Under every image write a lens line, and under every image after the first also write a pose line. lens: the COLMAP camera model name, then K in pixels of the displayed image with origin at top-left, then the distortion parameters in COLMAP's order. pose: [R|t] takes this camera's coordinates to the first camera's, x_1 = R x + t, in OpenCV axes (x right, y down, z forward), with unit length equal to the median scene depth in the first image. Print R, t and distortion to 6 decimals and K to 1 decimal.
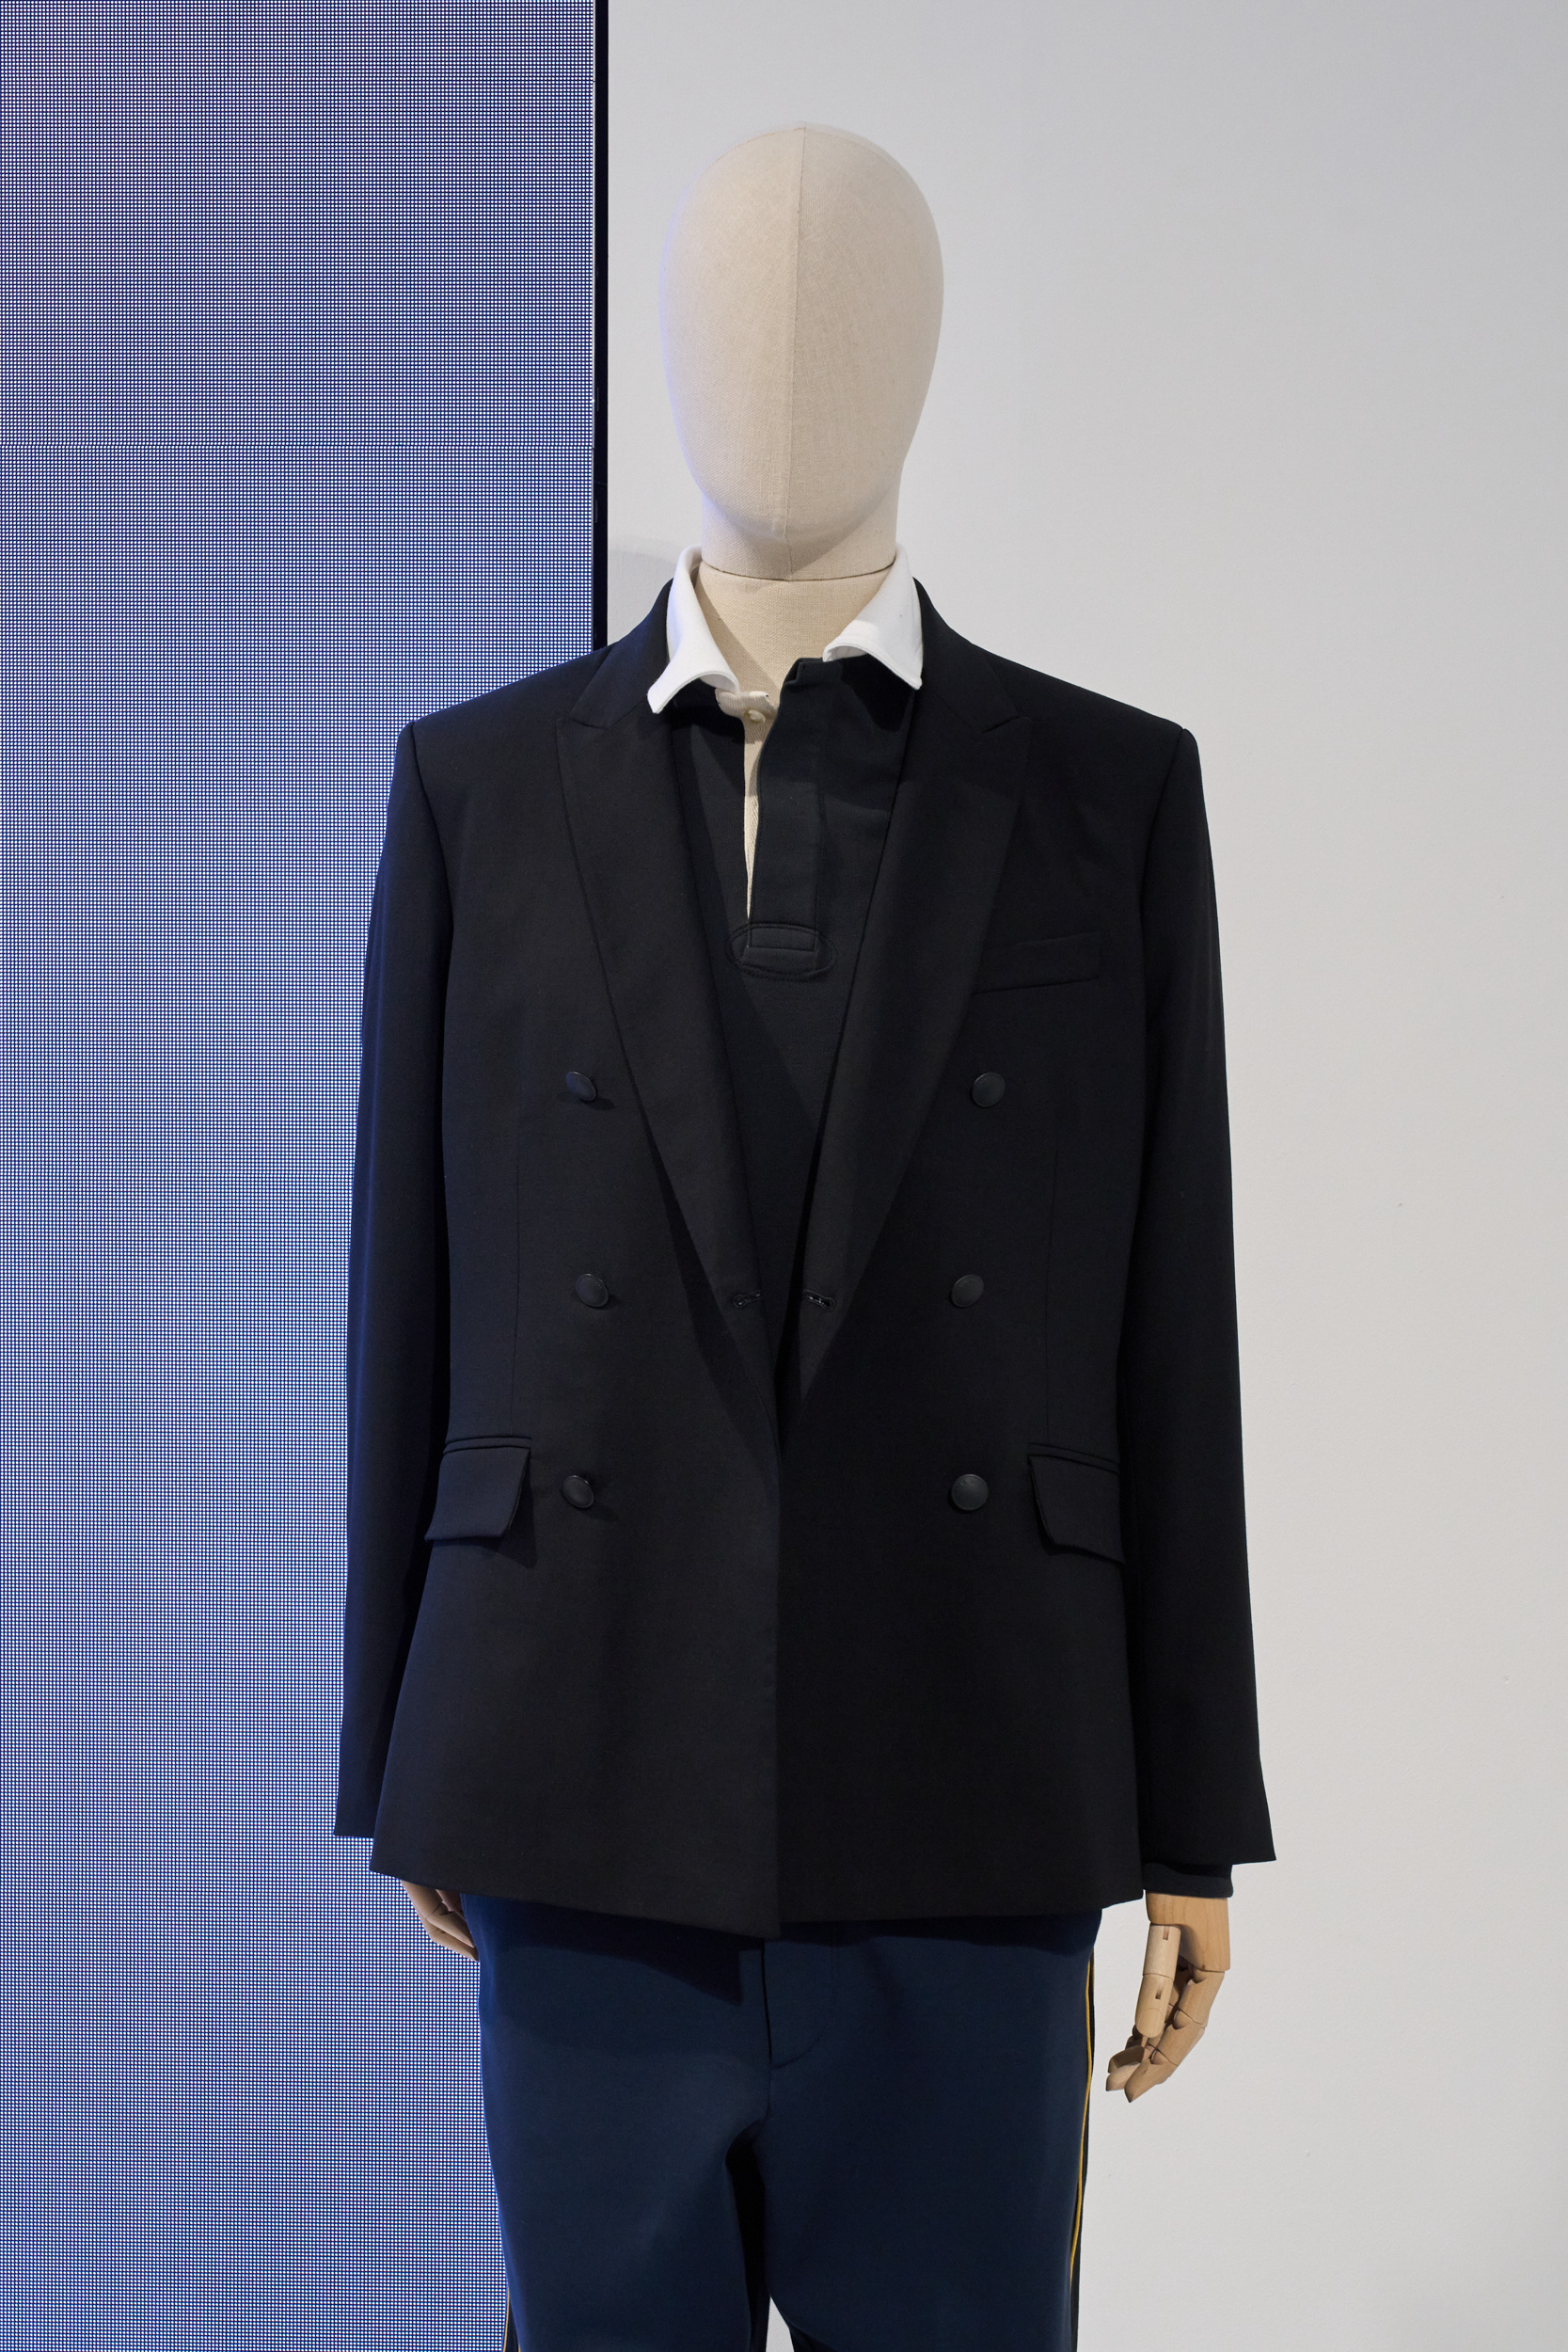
lens RADIAL K [[4092.4, 0, 776.6], [0, 4092.4, 1177.3], [0, 0, 1]] dist [0.061870, 0.000000]
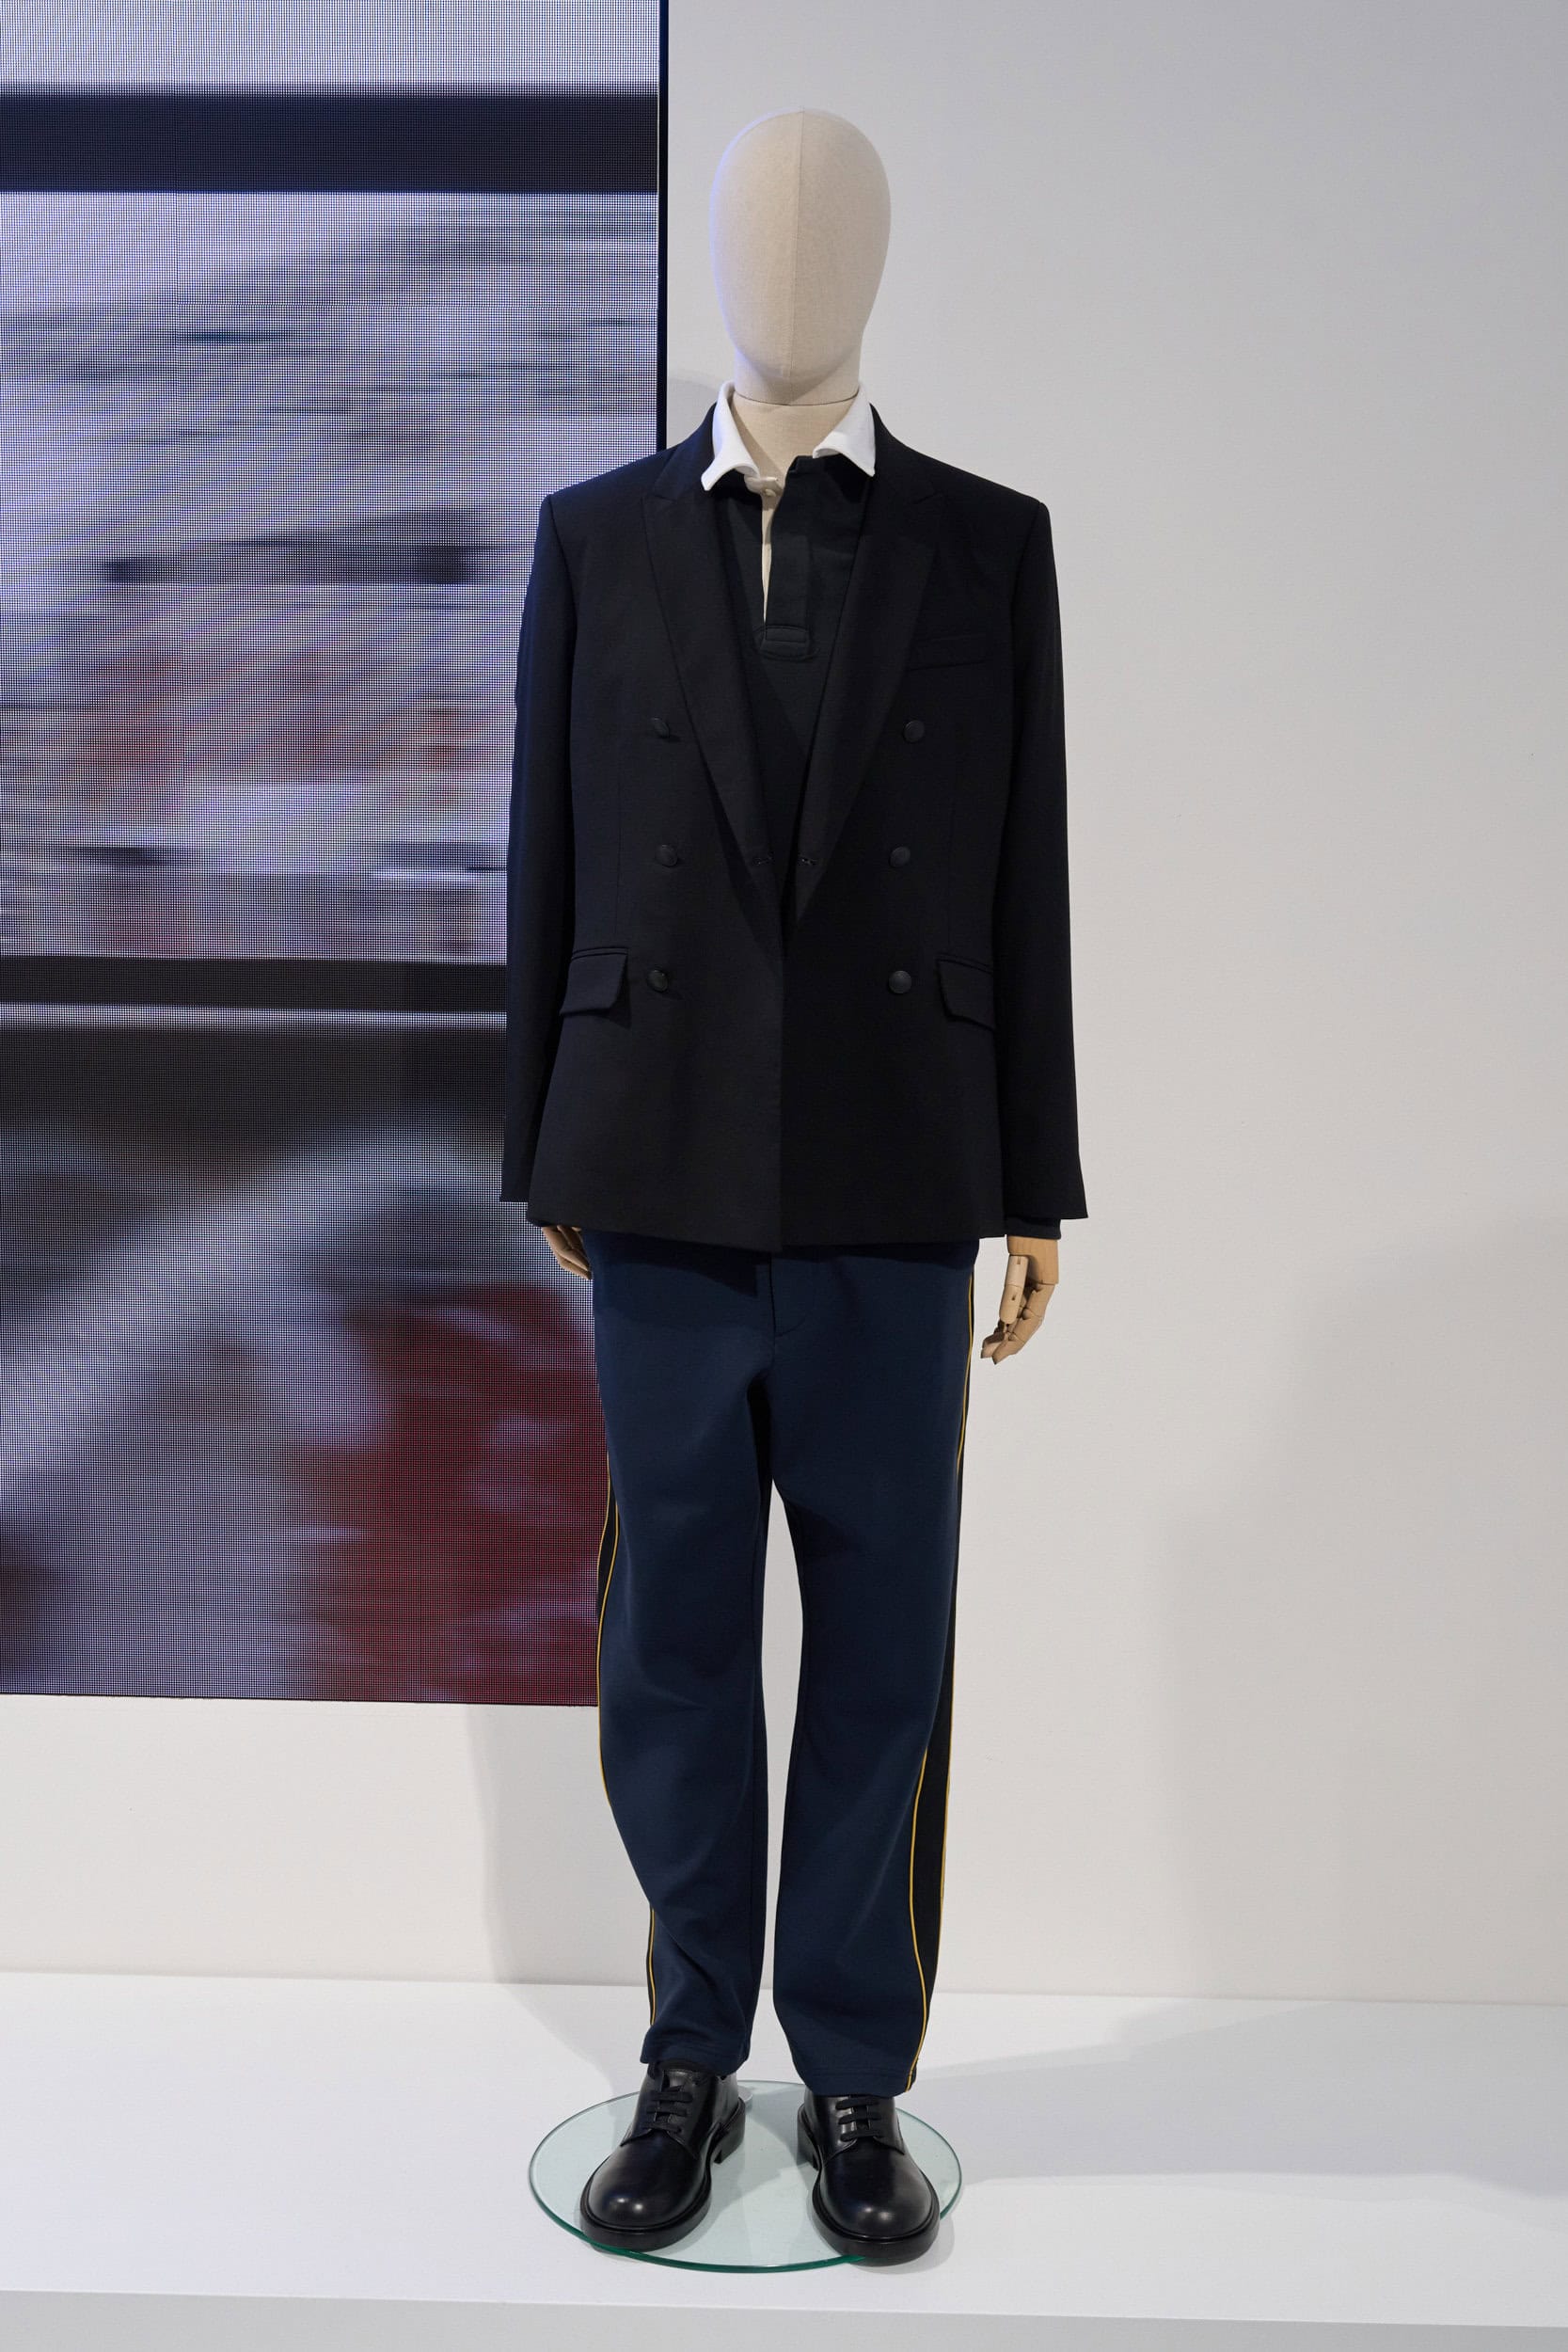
lens RADIAL K [[3367.4, 0, 798.6], [0, 3367.4, 1174.5], [0, 0, 1]] dist [0.076550, 0.000000]
pose [[0.999837, 0.004913, 0.017401, -0.015392], [-0.006316, 0.996654, 0.081492, 0.043611], [-0.016942, -0.081588, 0.996522, -0.323120]]
